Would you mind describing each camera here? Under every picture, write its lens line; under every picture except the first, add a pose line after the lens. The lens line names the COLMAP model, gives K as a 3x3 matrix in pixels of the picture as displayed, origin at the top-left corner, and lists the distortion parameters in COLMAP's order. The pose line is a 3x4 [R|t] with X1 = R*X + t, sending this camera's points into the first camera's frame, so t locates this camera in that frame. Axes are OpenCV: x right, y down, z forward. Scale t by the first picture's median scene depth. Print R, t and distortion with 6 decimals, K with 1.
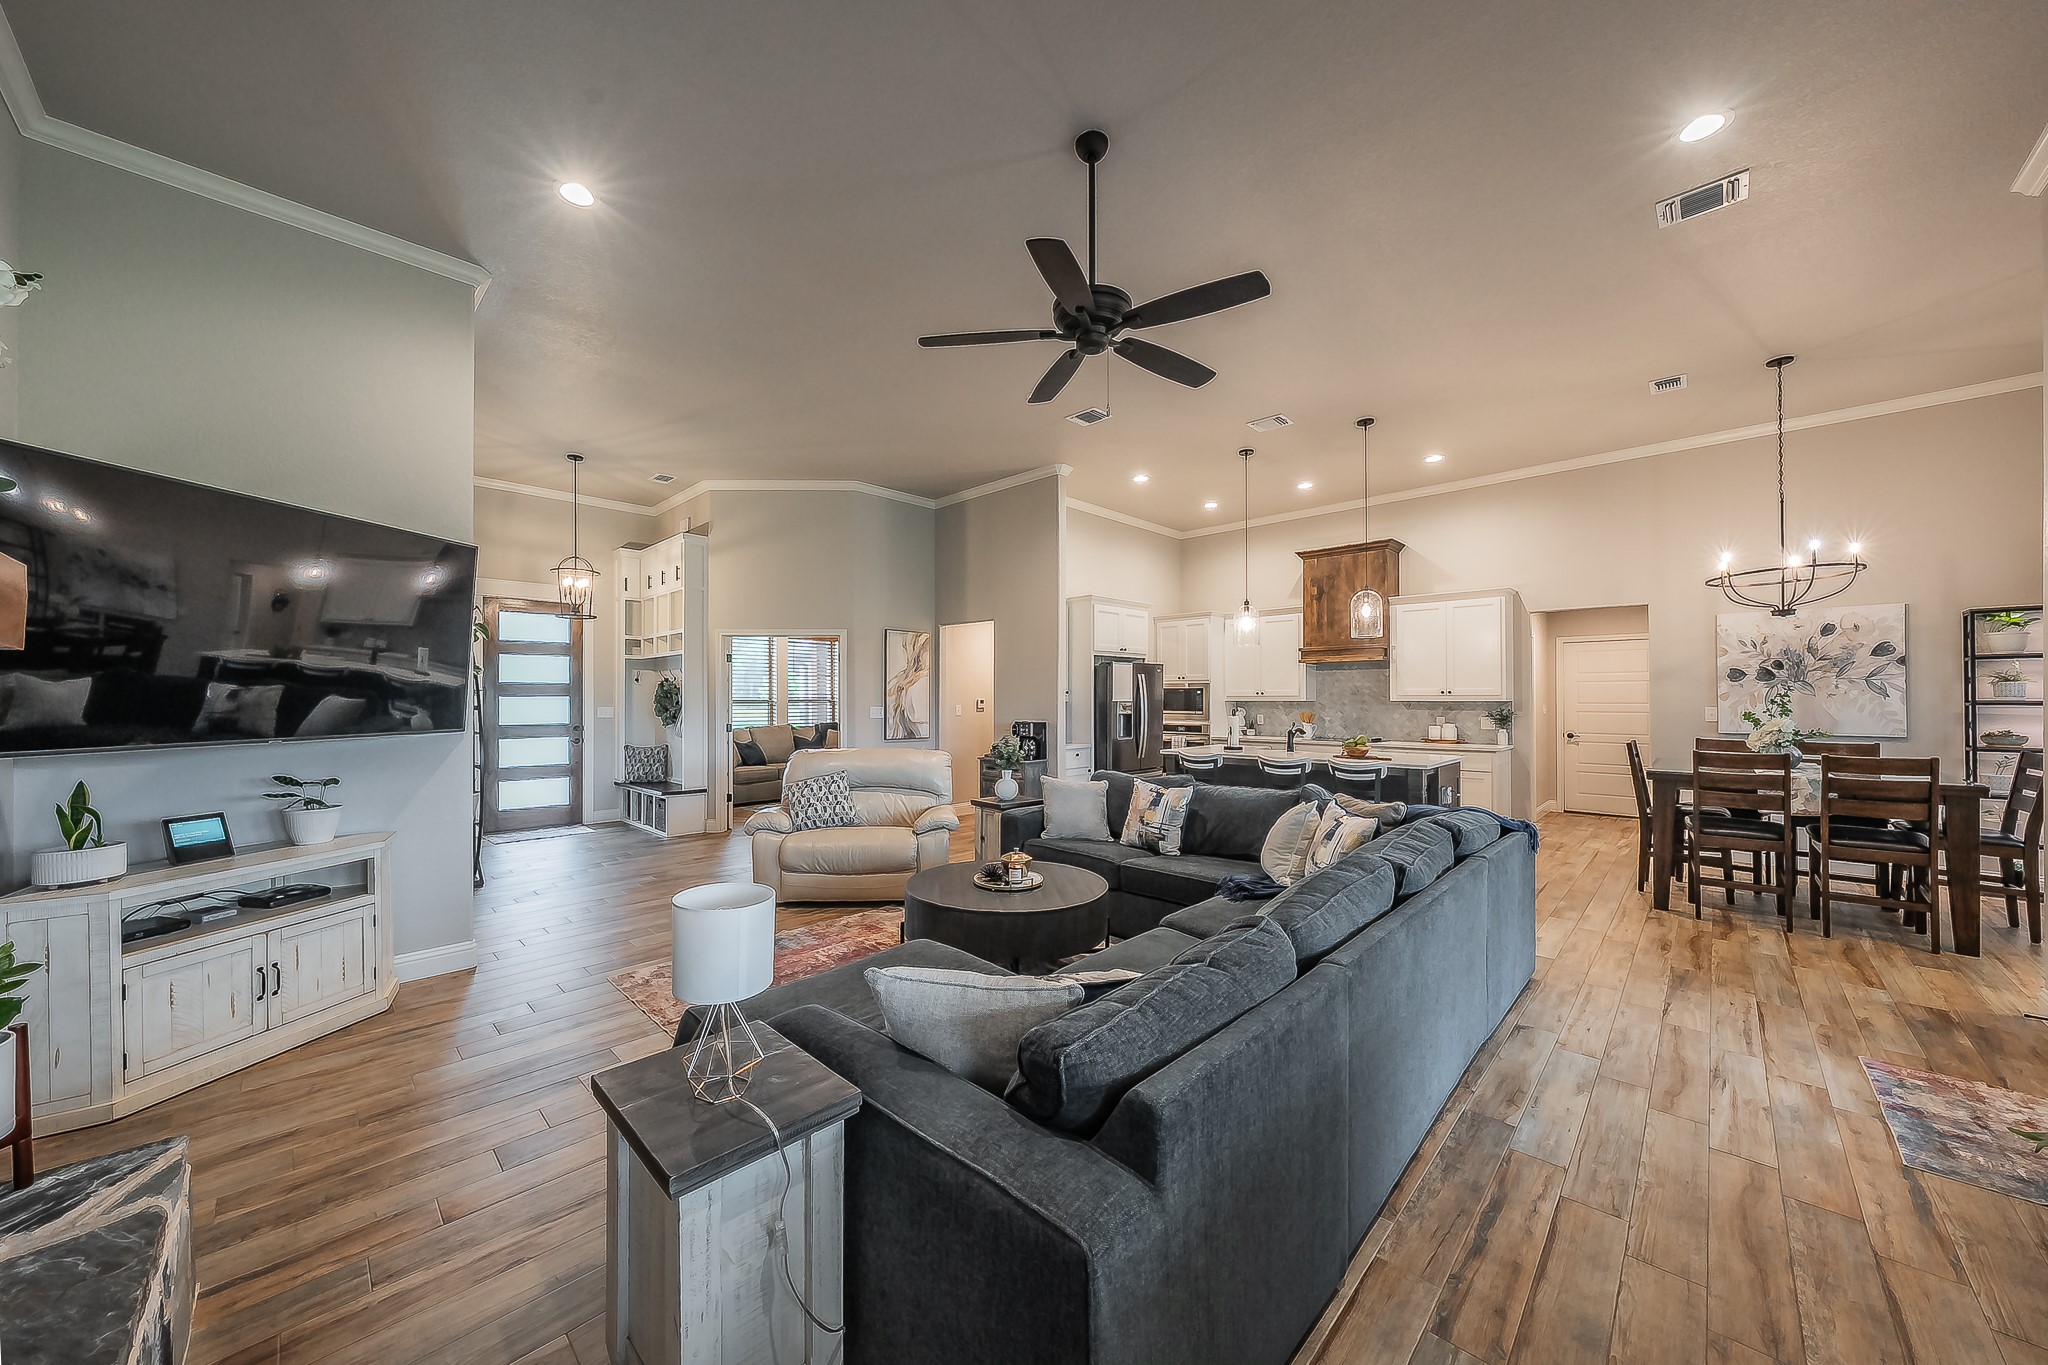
lens RADIAL K [[707.5, 0, 1021.1], [0, 707.5, 686.1], [0, 0, 1]] dist [-0.006307, 0.000104]
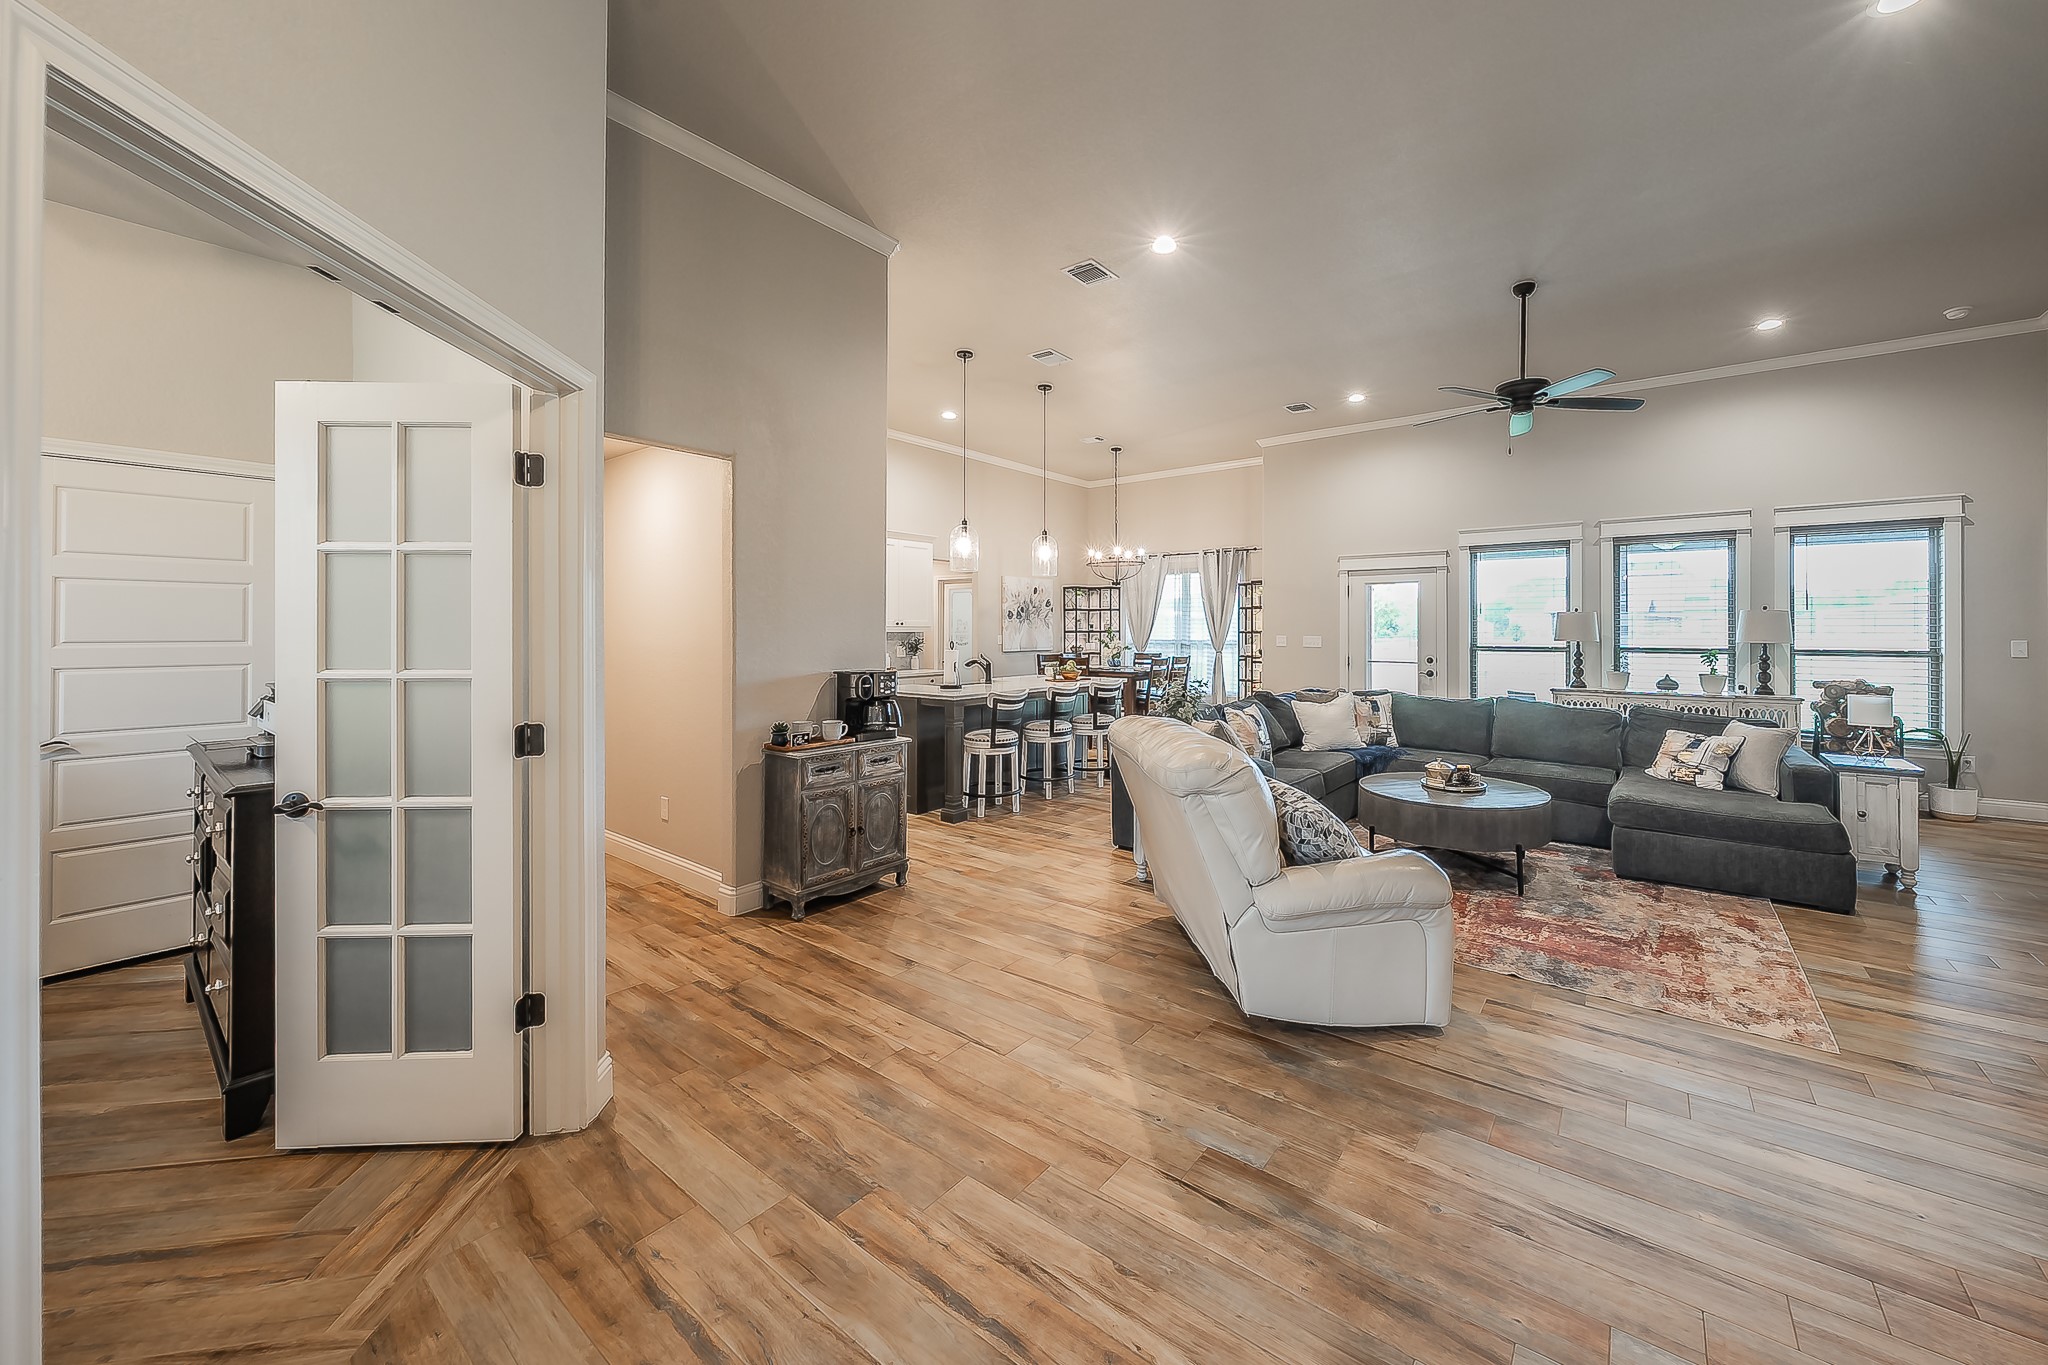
lens RADIAL K [[758.1, 0, 1080.3], [0, 758.1, 632.2], [0, 0, 1]] dist [-0.003646, 0.000107]
pose [[-0.119296, -0.003378, 0.992853, -0.639946], [-0.016925, 0.999856, 0.001368, 0.016670], [-0.992714, -0.016641, -0.119336, 0.956049]]
